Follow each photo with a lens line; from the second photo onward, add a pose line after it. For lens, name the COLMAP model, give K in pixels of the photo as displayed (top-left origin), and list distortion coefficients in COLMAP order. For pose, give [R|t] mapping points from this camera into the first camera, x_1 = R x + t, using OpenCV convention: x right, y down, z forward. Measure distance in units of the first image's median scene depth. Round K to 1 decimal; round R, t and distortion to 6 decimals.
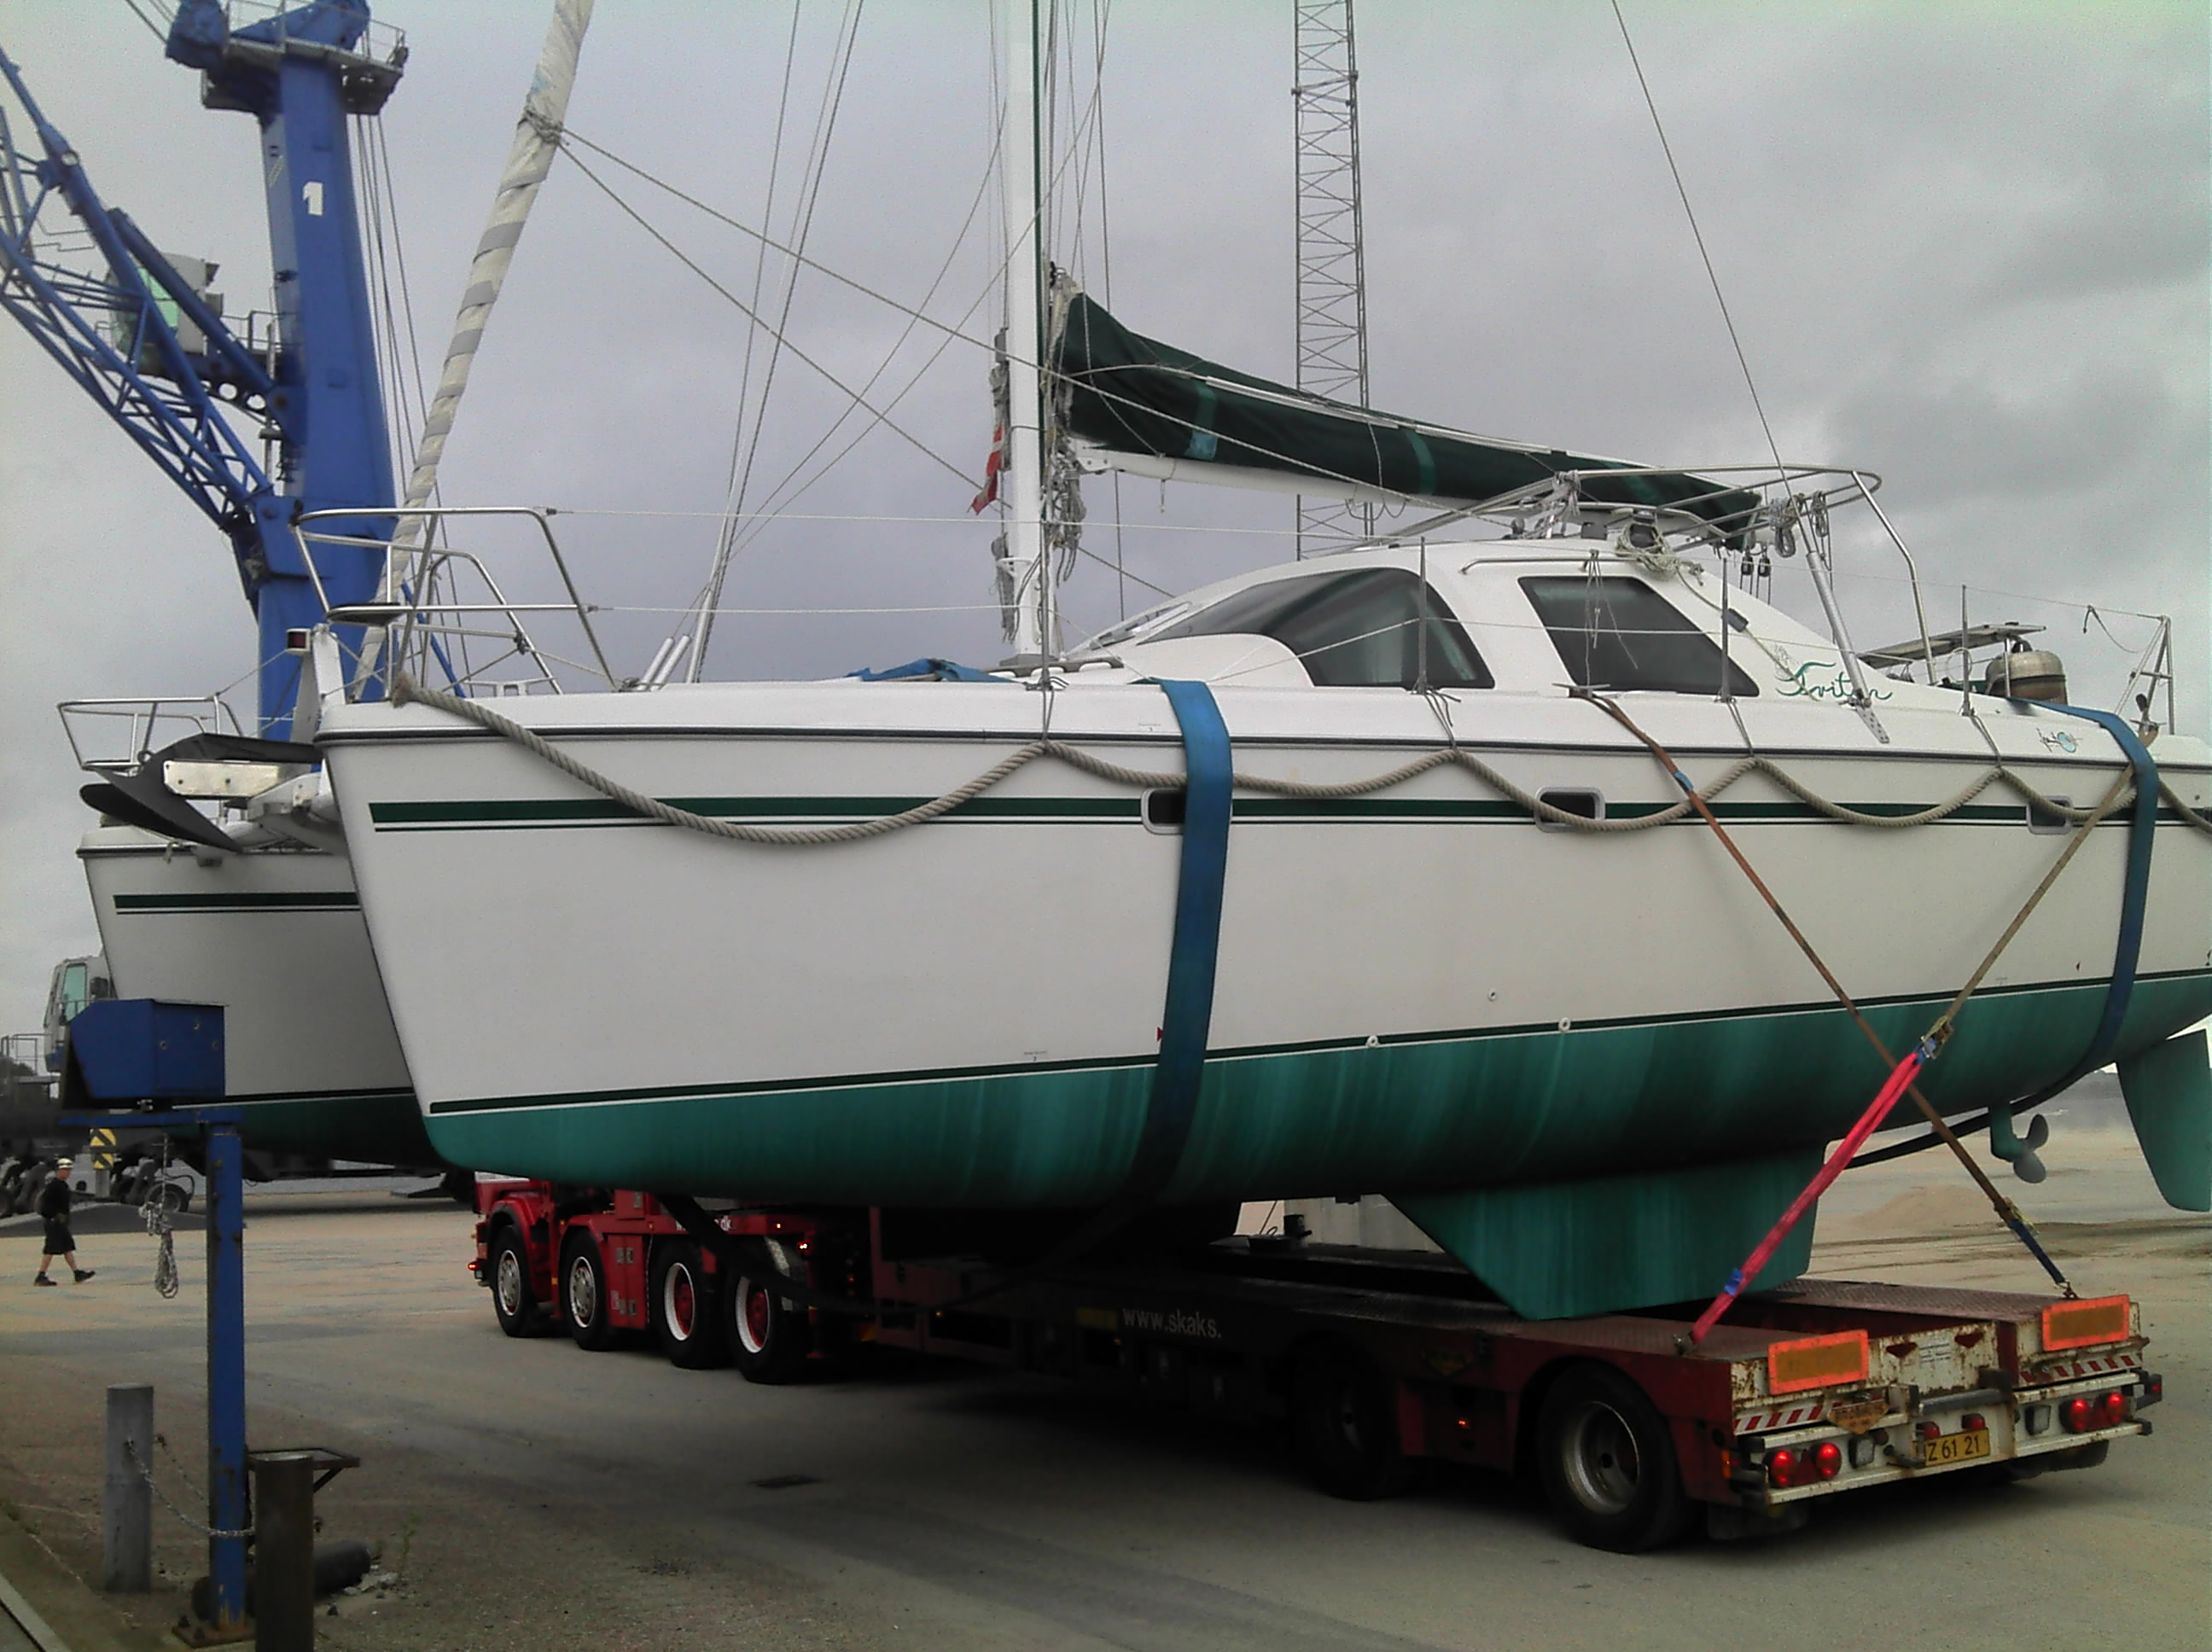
lens RADIAL K [[2300.9, 0, 1106.0], [0, 2300.9, 826.0], [0, 0, 1]] dist [-0.020536, 0.000771]
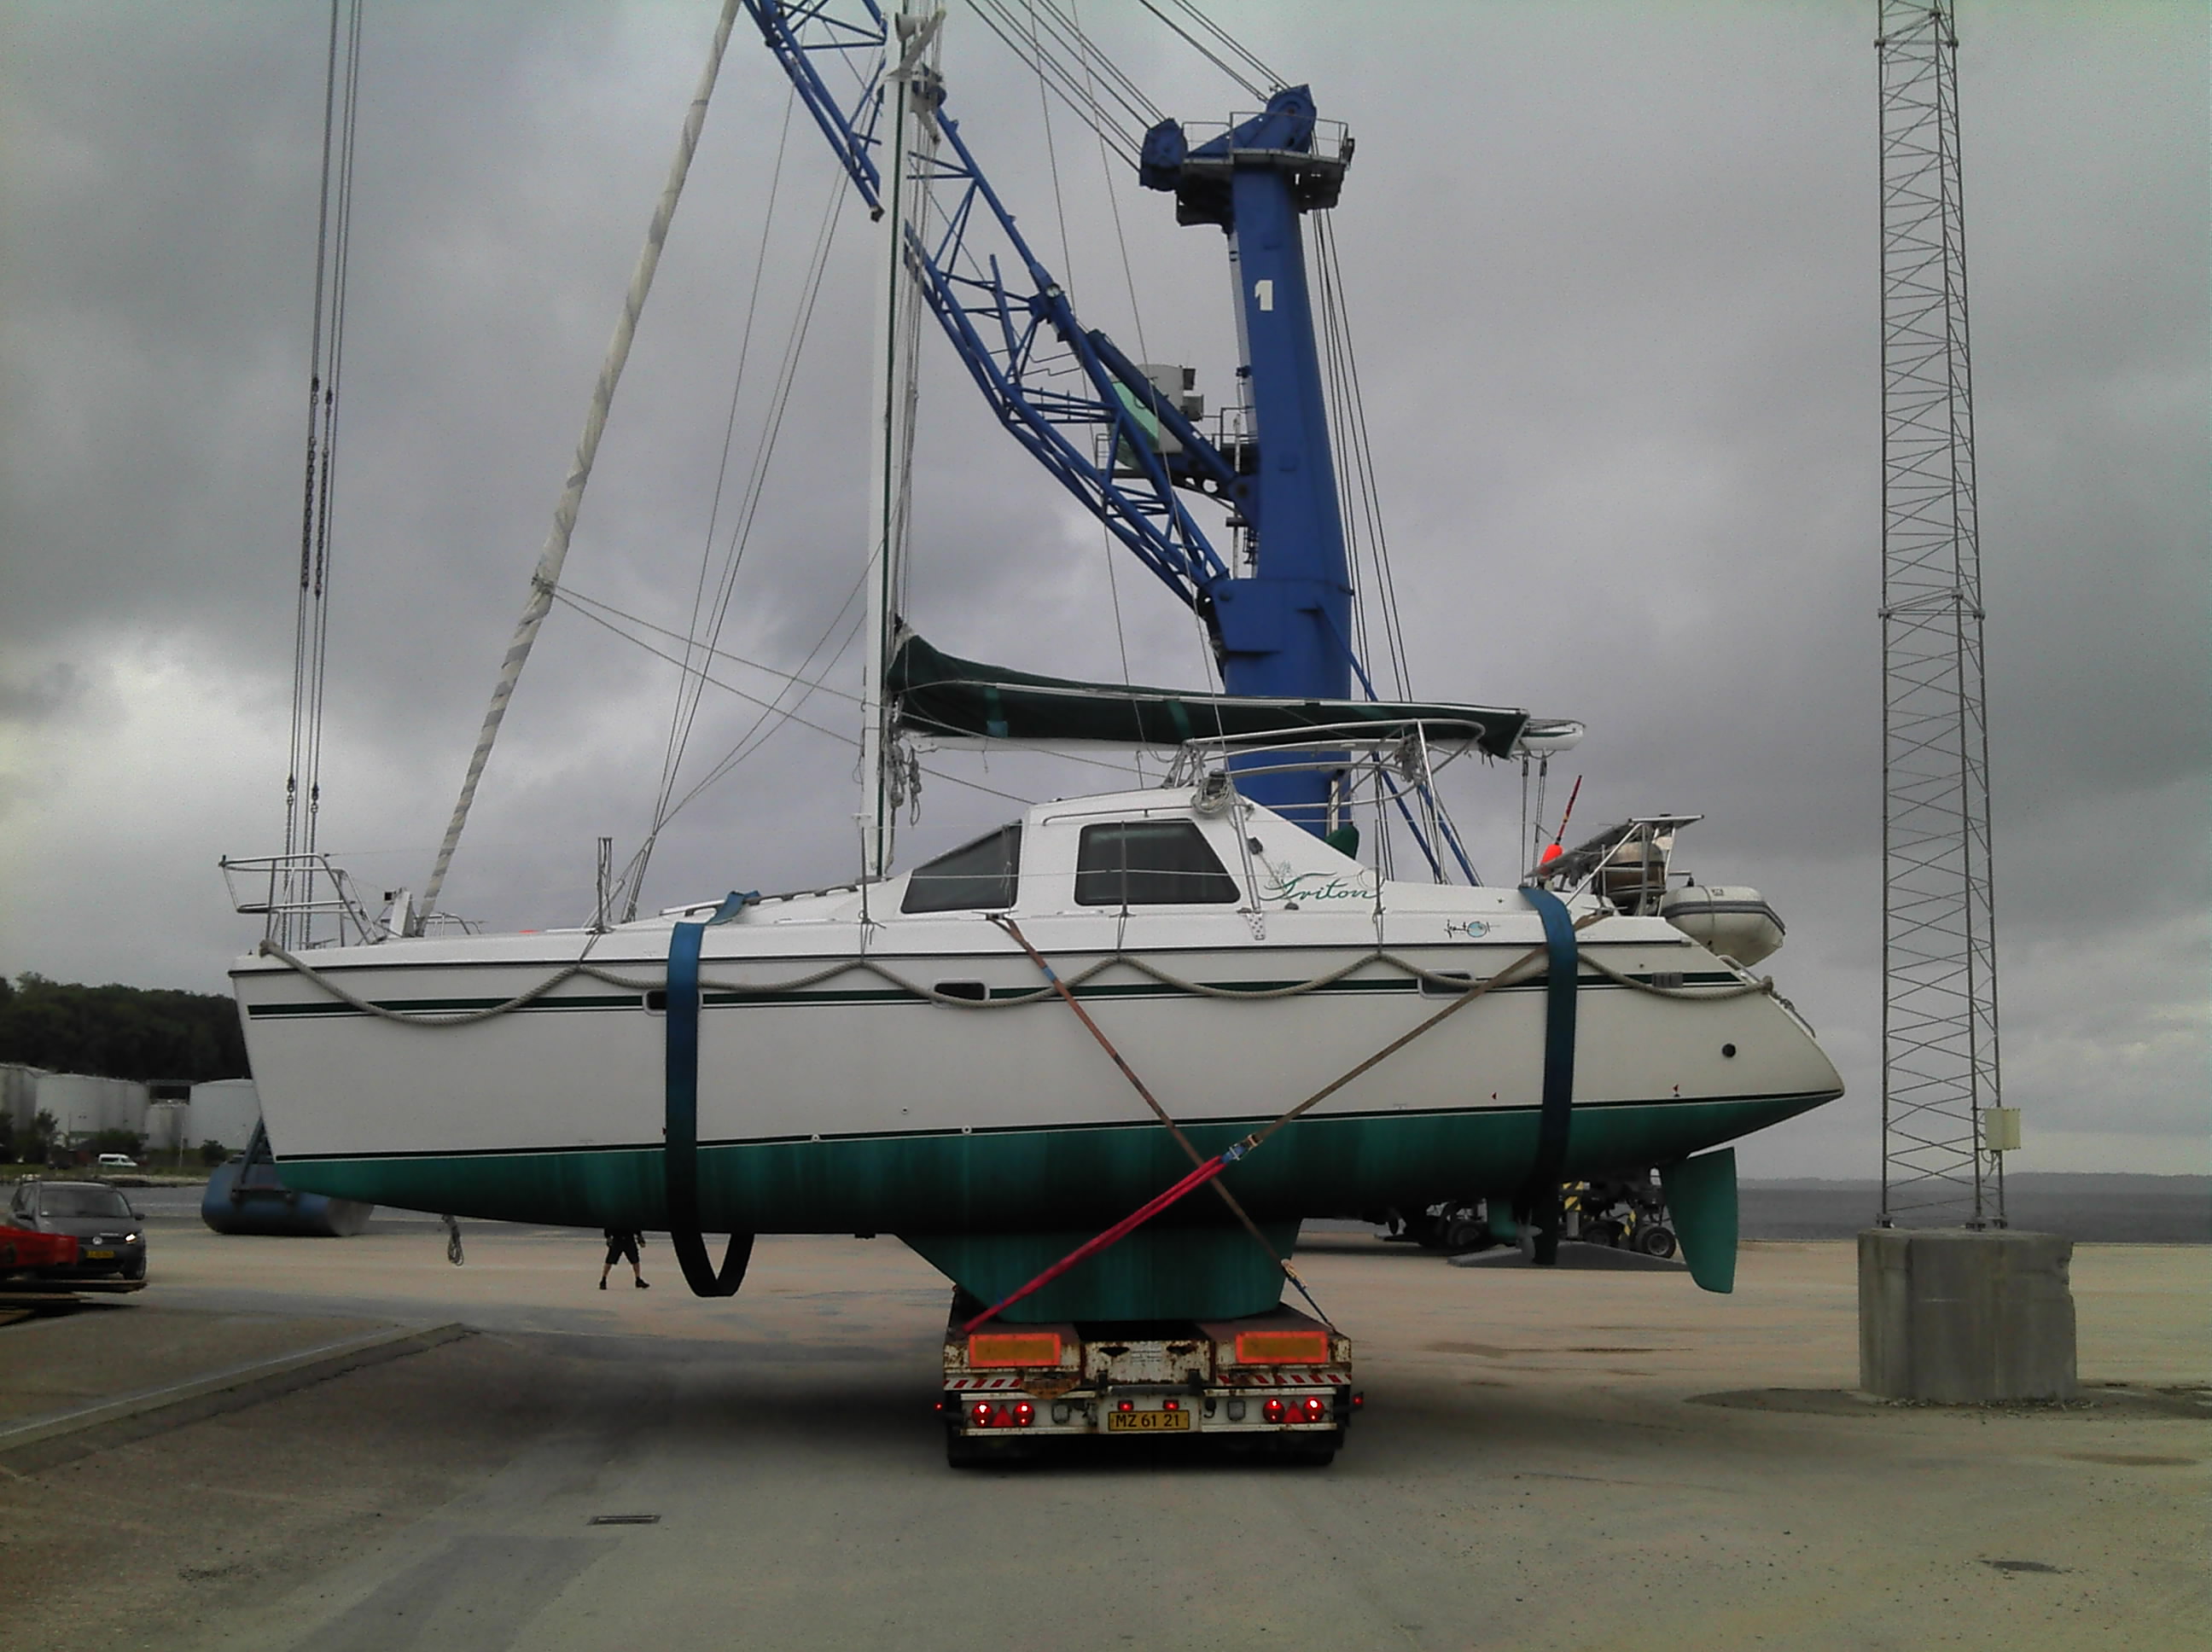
lens RADIAL K [[2383.4, 0, 1106.0], [0, 2383.4, 826.0], [0, 0, 1]] dist [0.137259, -0.401277]
pose [[0.896934, -0.025376, -0.441435, 0.965659], [0.018092, 0.999622, -0.020704, -0.082170], [0.441793, 0.010584, 0.897054, -0.407169]]
